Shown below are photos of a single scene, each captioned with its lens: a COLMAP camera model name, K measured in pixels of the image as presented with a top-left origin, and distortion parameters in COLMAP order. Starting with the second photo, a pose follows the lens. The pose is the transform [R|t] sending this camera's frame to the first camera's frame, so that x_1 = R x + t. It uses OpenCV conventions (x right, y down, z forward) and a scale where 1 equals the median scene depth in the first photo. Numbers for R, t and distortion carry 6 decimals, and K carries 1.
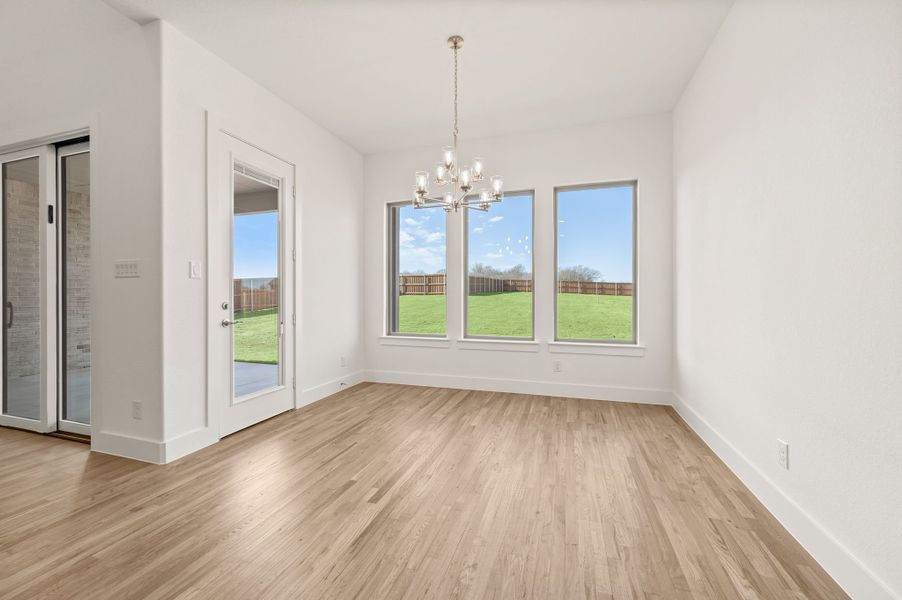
lens RADIAL K [[357.5, 0, 451.5], [0, 357.5, 297.0], [0, 0, 1]] dist [-0.000077, 0.000013]
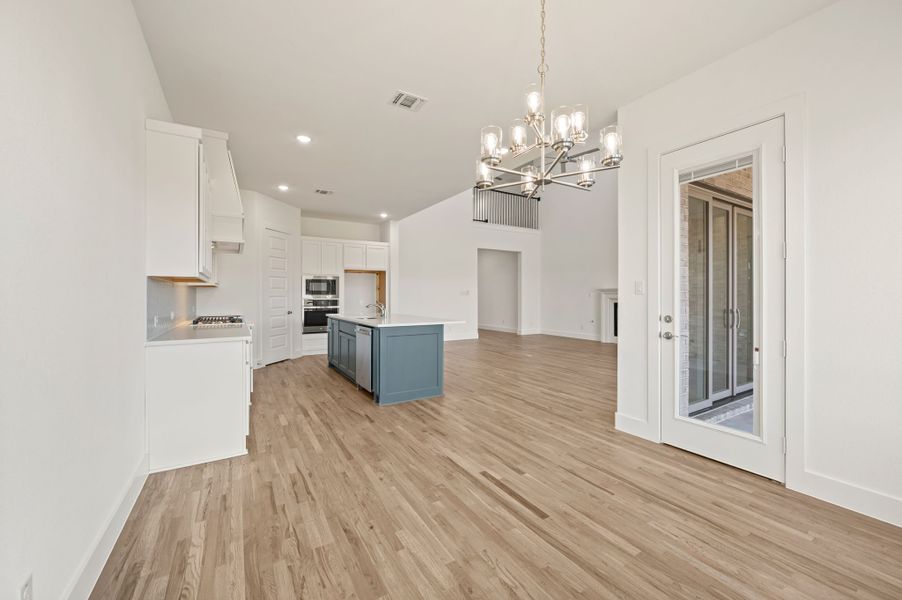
lens RADIAL K [[357.5, 0, 451.5], [0, 357.5, 297.0], [0, 0, 1]] dist [-0.000077, 0.000013]
pose [[-0.651438, 0.004445, -0.758689, 0.597979], [0.001648, 0.999989, 0.004443, -0.048161], [0.758700, 0.001644, -0.651438, 1.264238]]
